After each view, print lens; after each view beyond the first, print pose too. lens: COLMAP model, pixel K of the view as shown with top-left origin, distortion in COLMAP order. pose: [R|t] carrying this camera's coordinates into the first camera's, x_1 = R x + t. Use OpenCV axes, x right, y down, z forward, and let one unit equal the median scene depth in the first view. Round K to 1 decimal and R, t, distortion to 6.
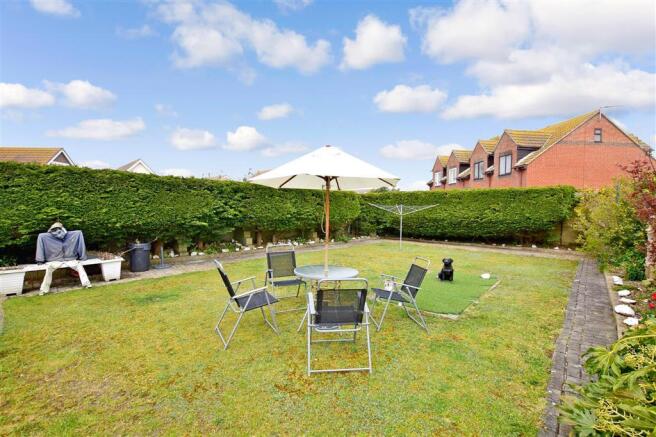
lens RADIAL K [[285.5, 0, 326.3], [0, 285.5, 218.7], [0, 0, 1]] dist [-0.022371, 0.000048]
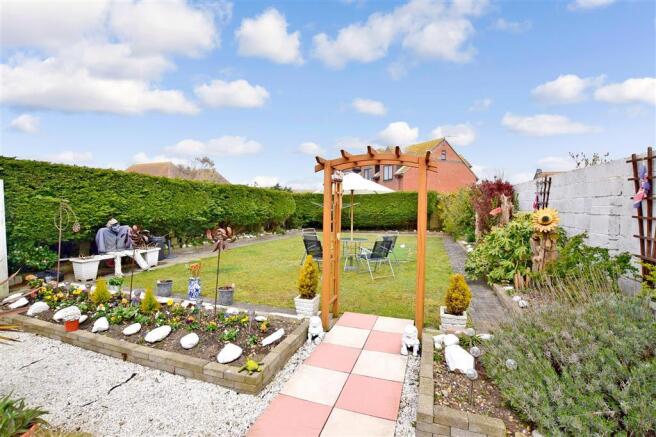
lens RADIAL K [[285.5, 0, 329.1], [0, 285.5, 216.8], [0, 0, 1]] dist [-0.022371, 0.000048]
pose [[0.917988, -0.019595, 0.396124, -0.381012], [0.019131, 0.999804, 0.005121, 0.010680], [-0.396147, 0.002877, 0.918183, -0.280864]]
